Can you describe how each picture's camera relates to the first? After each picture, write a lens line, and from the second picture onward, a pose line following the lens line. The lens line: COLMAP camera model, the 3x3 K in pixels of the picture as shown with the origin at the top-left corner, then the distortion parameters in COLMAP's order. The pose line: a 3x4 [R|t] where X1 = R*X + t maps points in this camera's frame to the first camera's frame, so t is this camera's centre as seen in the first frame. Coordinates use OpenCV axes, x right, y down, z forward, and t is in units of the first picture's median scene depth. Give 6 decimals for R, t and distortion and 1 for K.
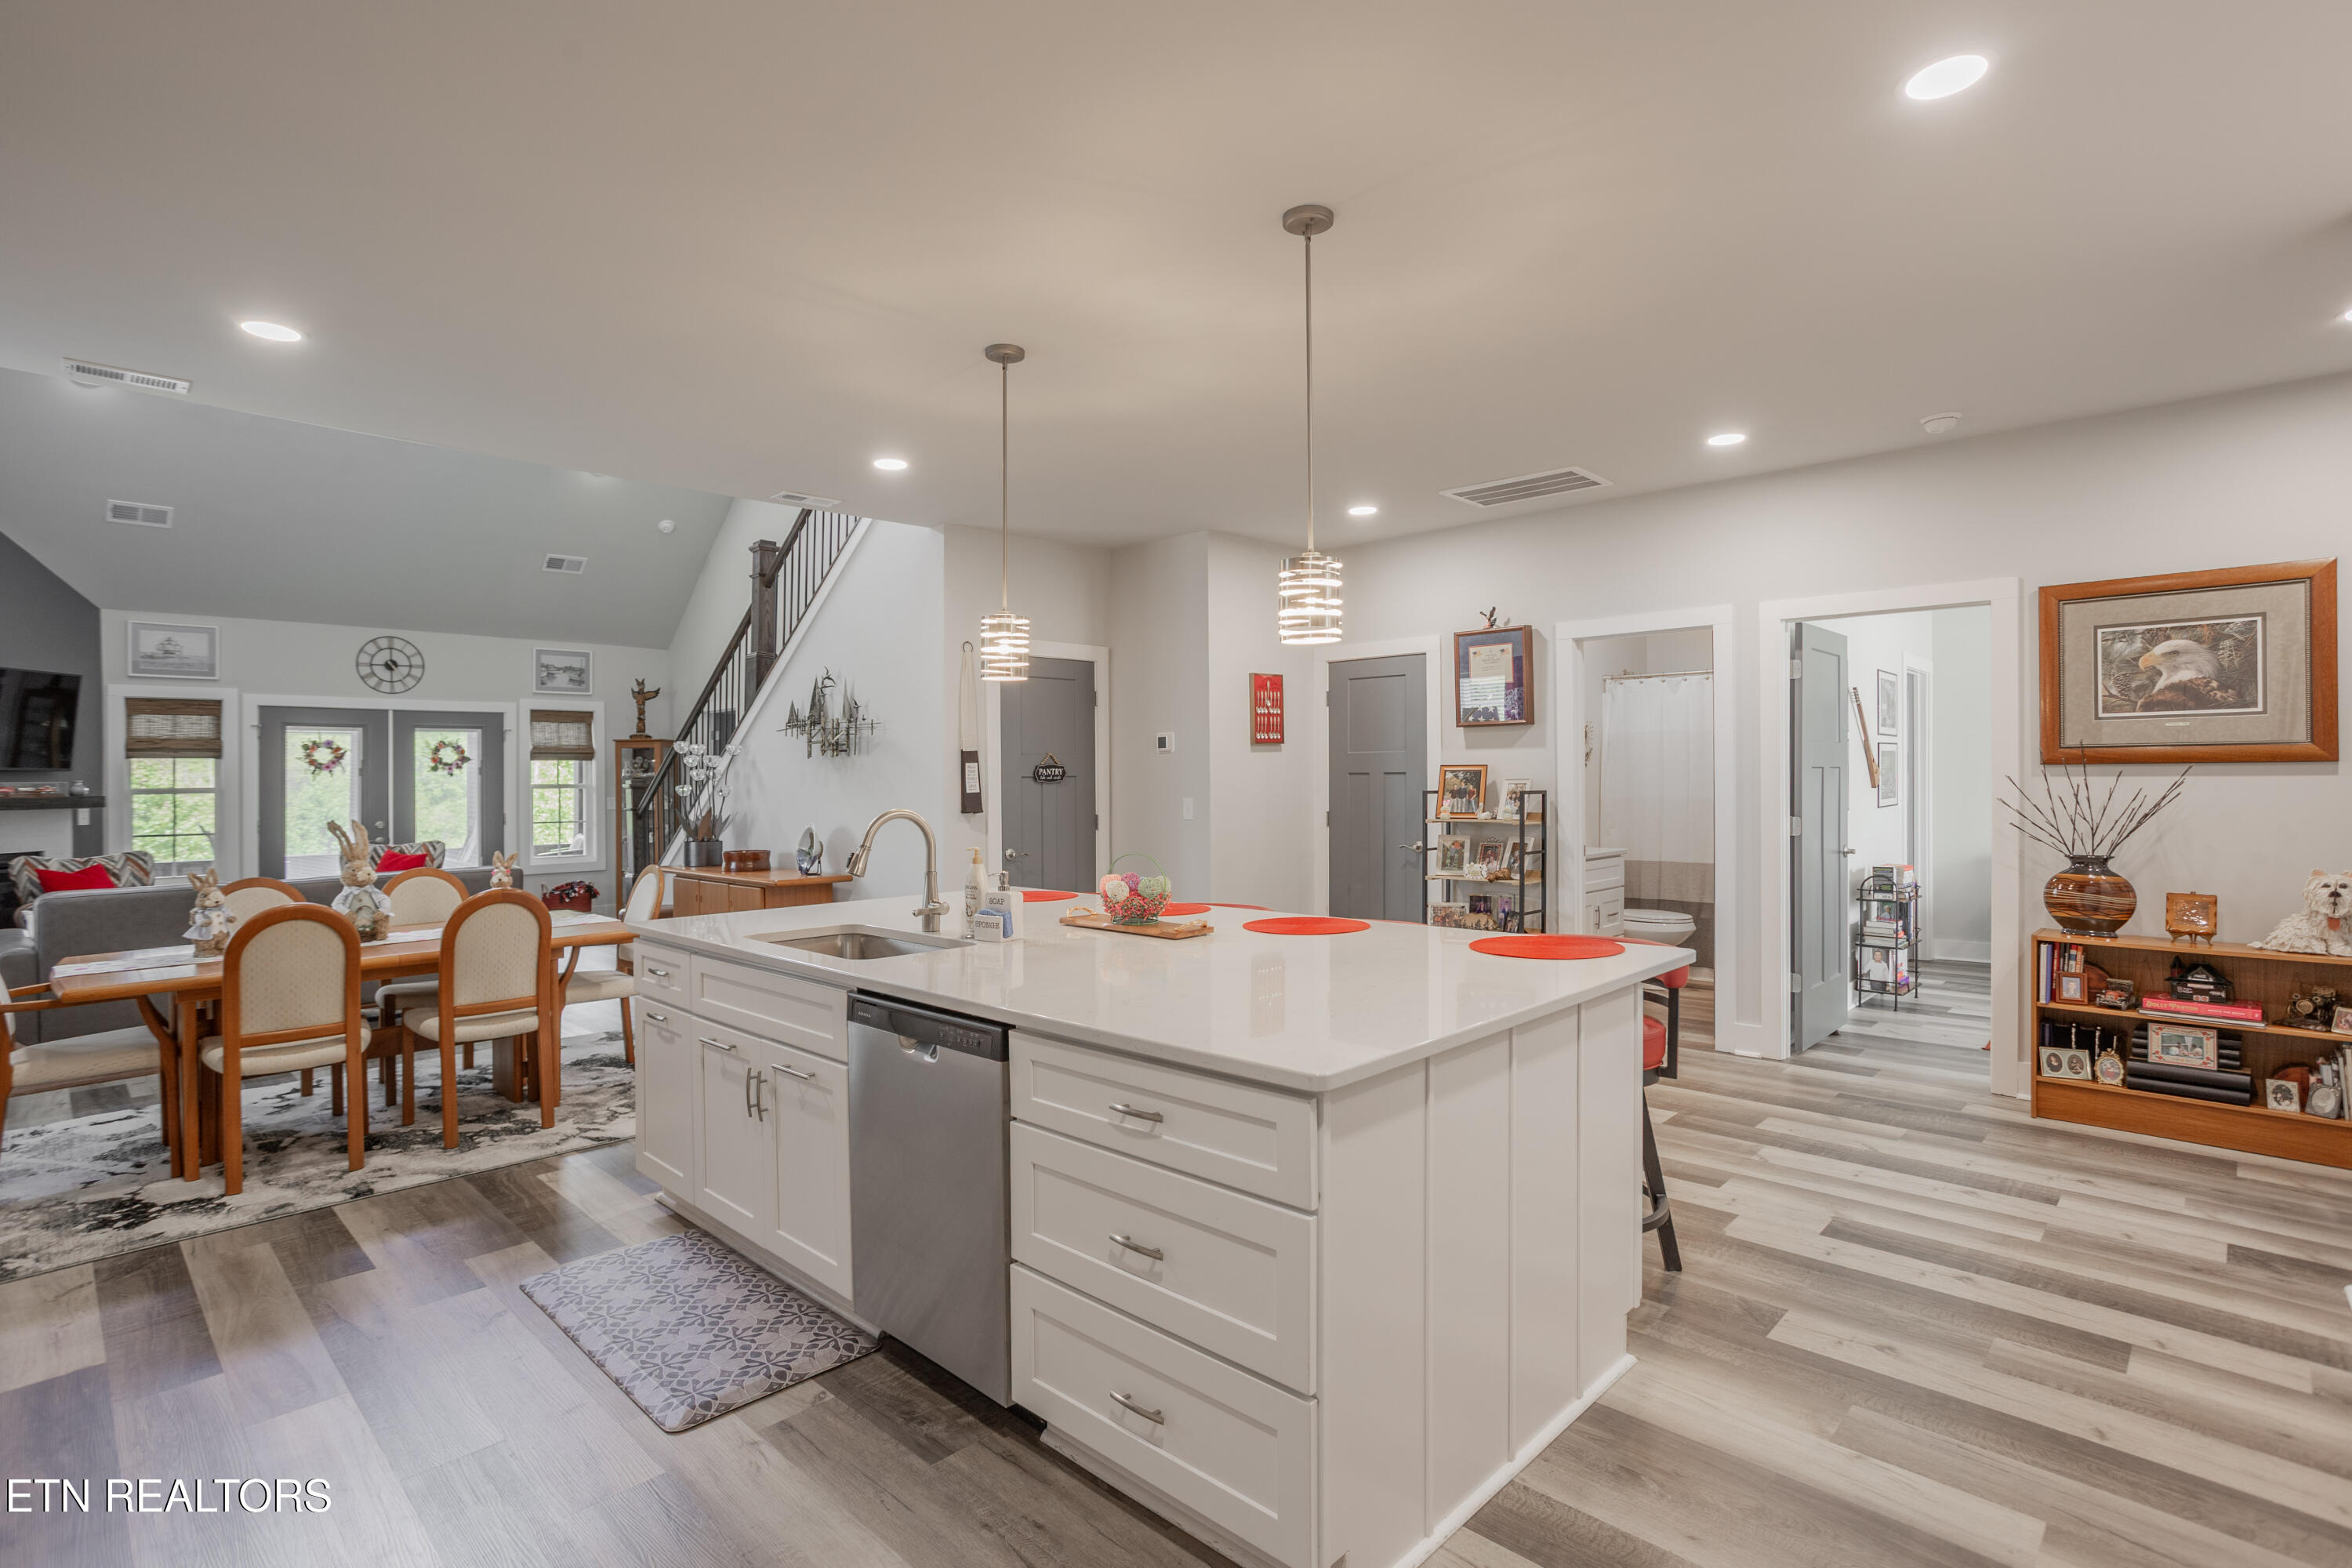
lens RADIAL K [[1140.7, 0, 1184.5], [0, 1140.7, 779.8], [0, 0, 1]] dist [-0.044902, 0.028173]
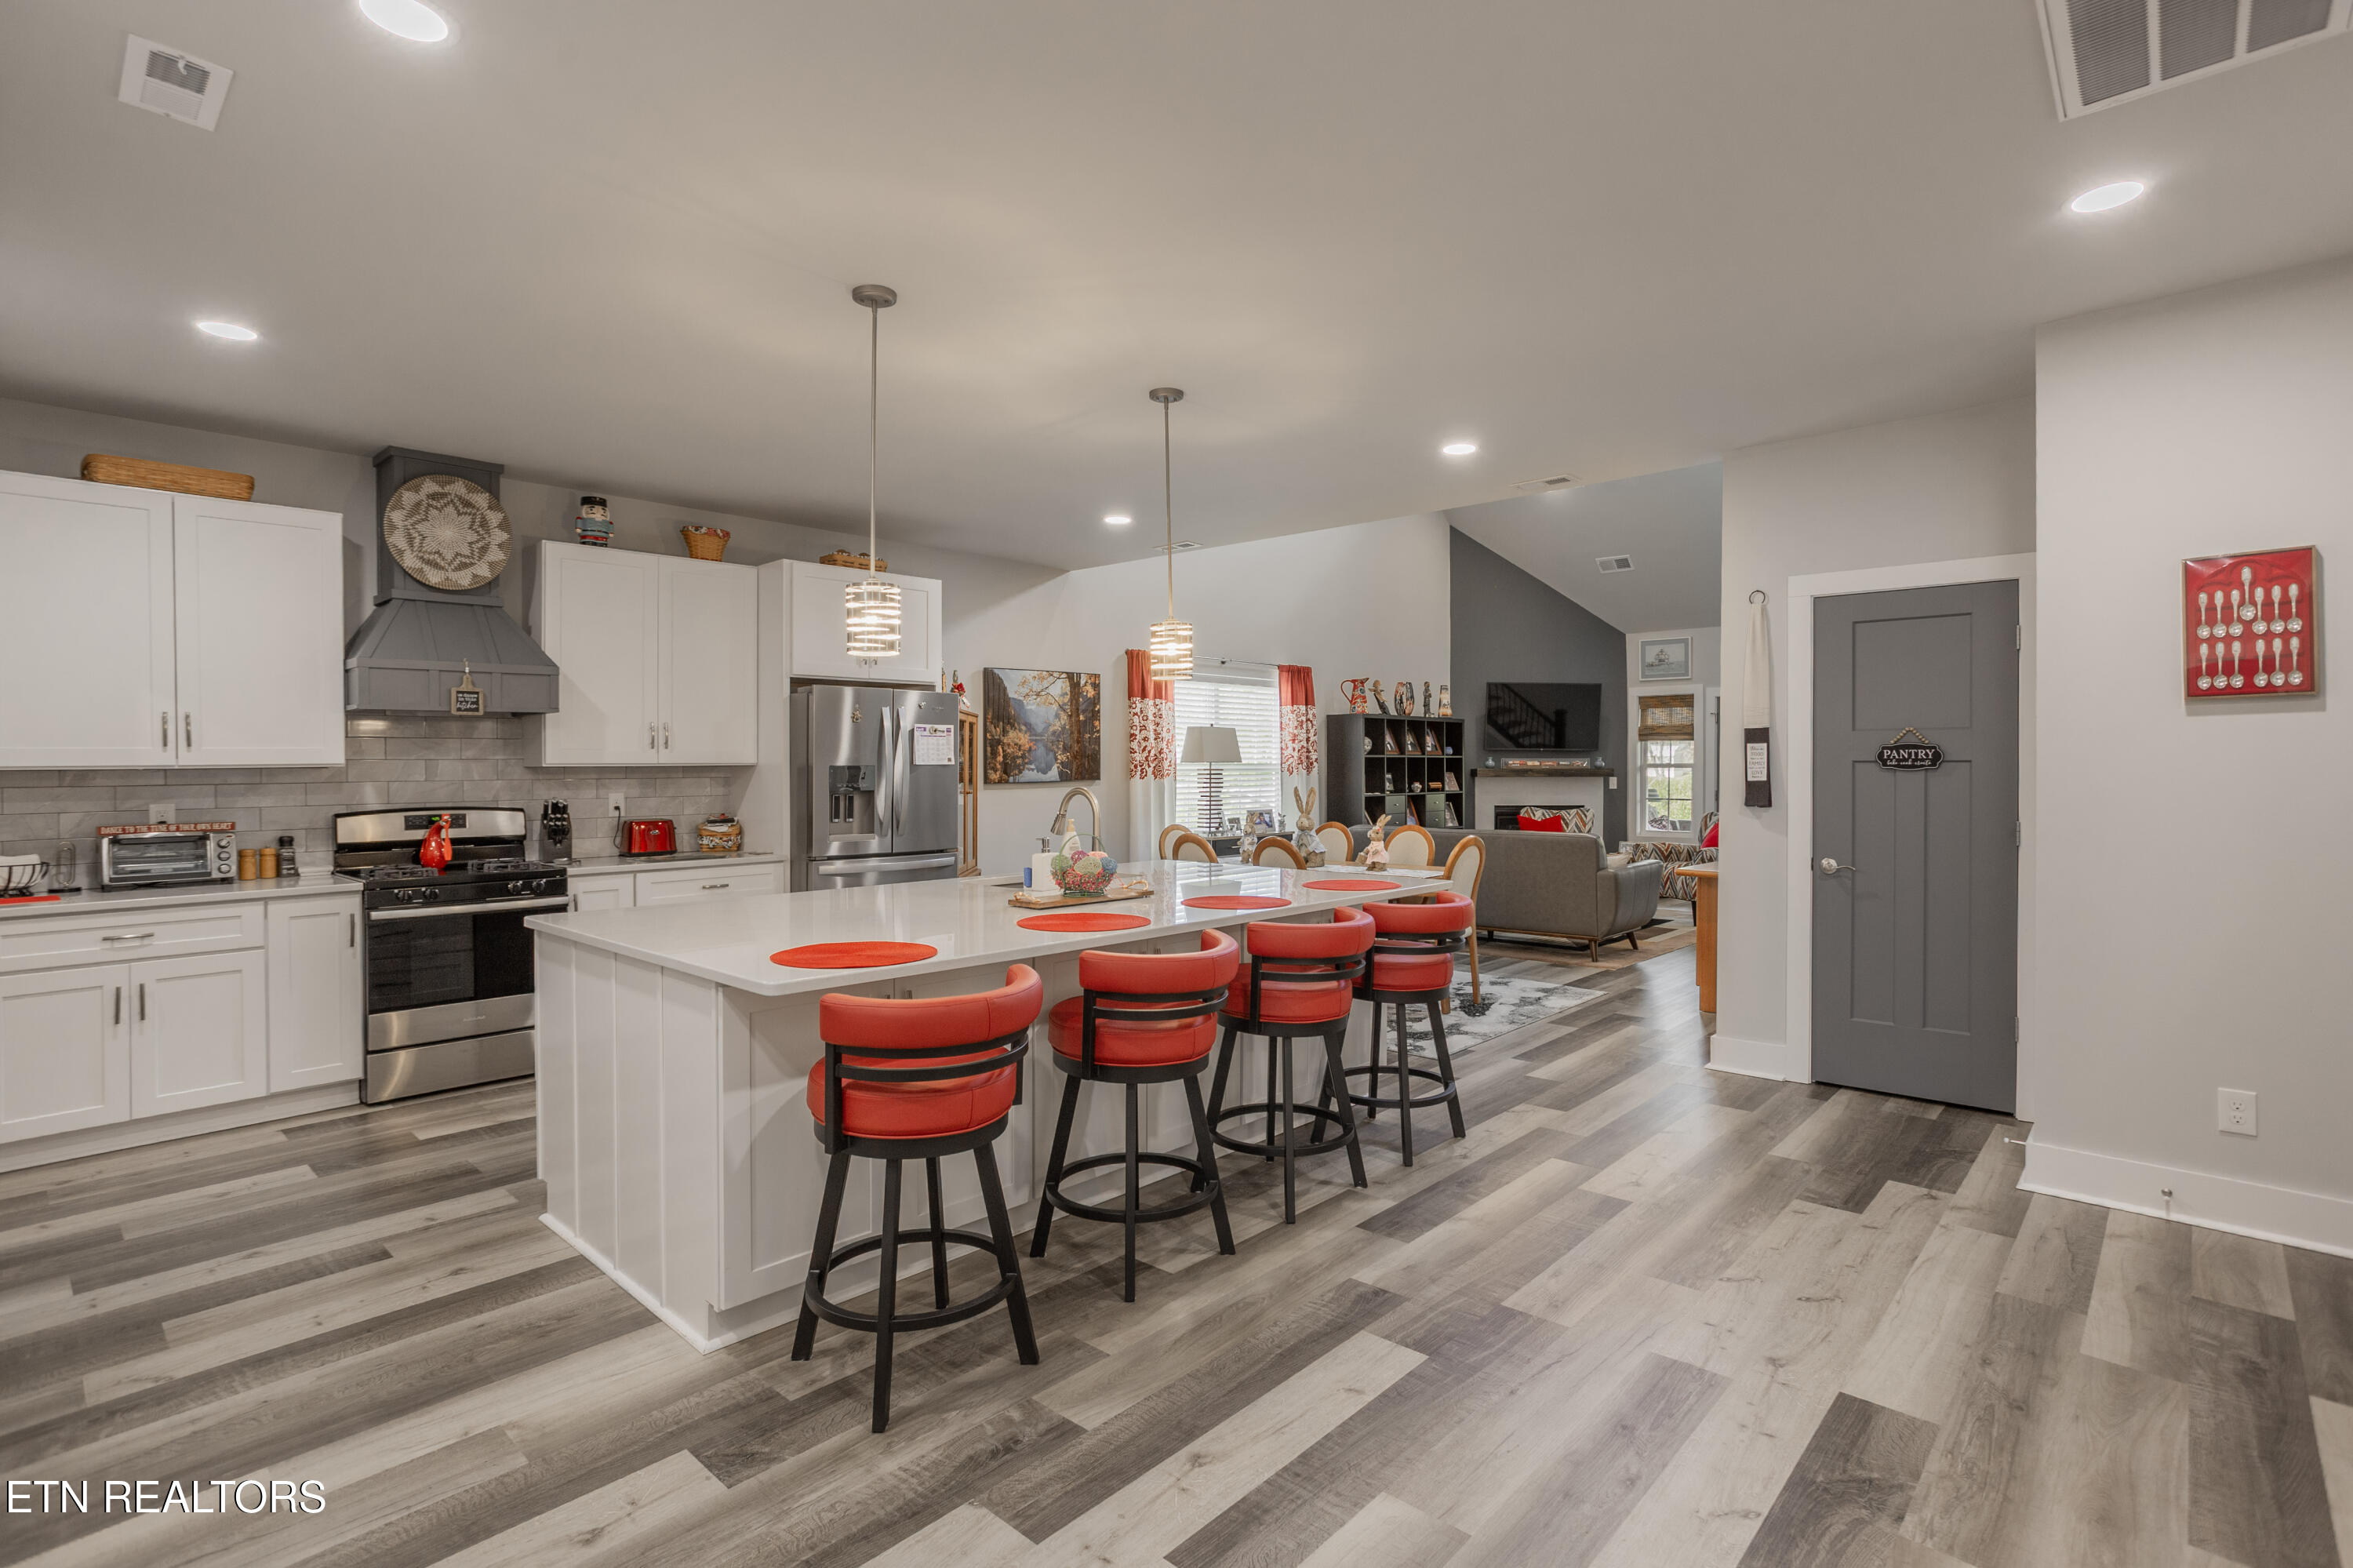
lens RADIAL K [[1141.3, 0, 1190.8], [0, 1141.3, 772.7], [0, 0, 1]] dist [-0.044902, 0.028173]
pose [[0.025570, 0.019170, -0.999489, 0.415528], [-0.003136, 0.999813, 0.019096, -0.005734], [0.999668, 0.002647, 0.025625, 0.415967]]
